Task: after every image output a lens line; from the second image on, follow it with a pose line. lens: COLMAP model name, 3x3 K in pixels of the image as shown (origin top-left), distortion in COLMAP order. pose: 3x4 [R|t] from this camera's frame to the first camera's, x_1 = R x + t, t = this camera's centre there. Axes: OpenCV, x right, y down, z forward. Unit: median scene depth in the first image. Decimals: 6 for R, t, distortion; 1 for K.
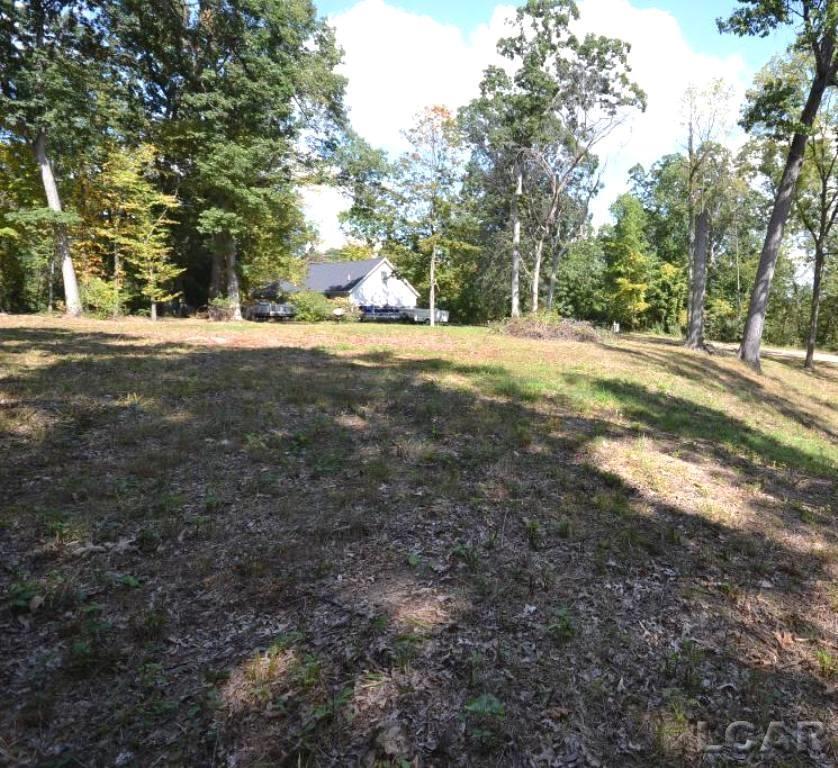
lens RADIAL K [[567.2, 0, 420.3], [0, 567.2, 380.3], [0, 0, 1]] dist [-0.003120, -0.021156]
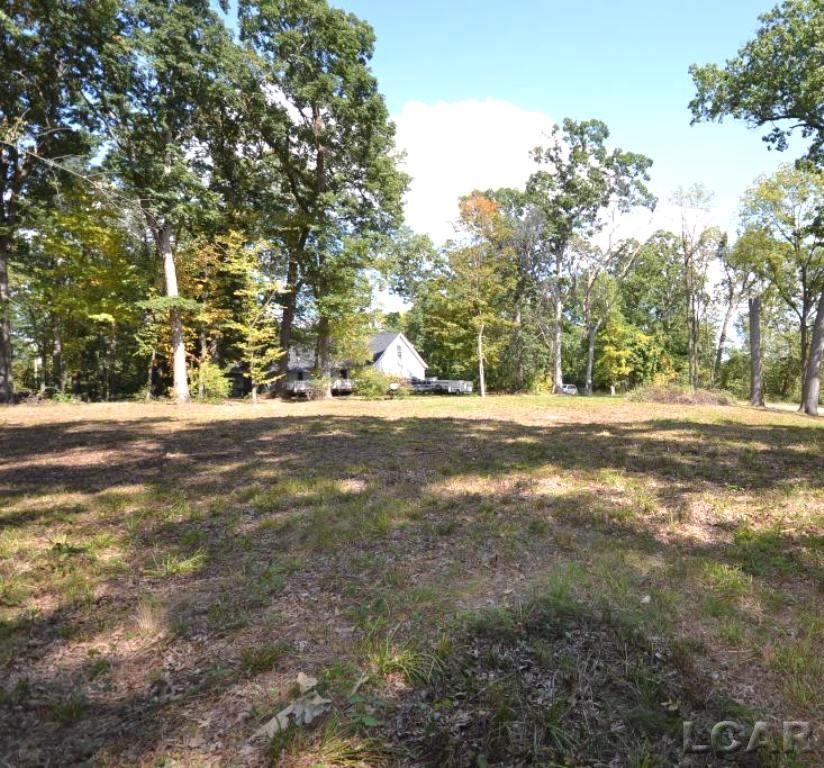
lens RADIAL K [[593.0, 0, 411.7], [0, 593.0, 385.0], [0, 0, 1]] dist [-0.030310, 0.000992]
pose [[0.976238, -0.038501, 0.213255, -0.427339], [0.060915, 0.993166, -0.099550, -0.017252], [-0.207965, 0.110175, 0.971912, -0.075645]]
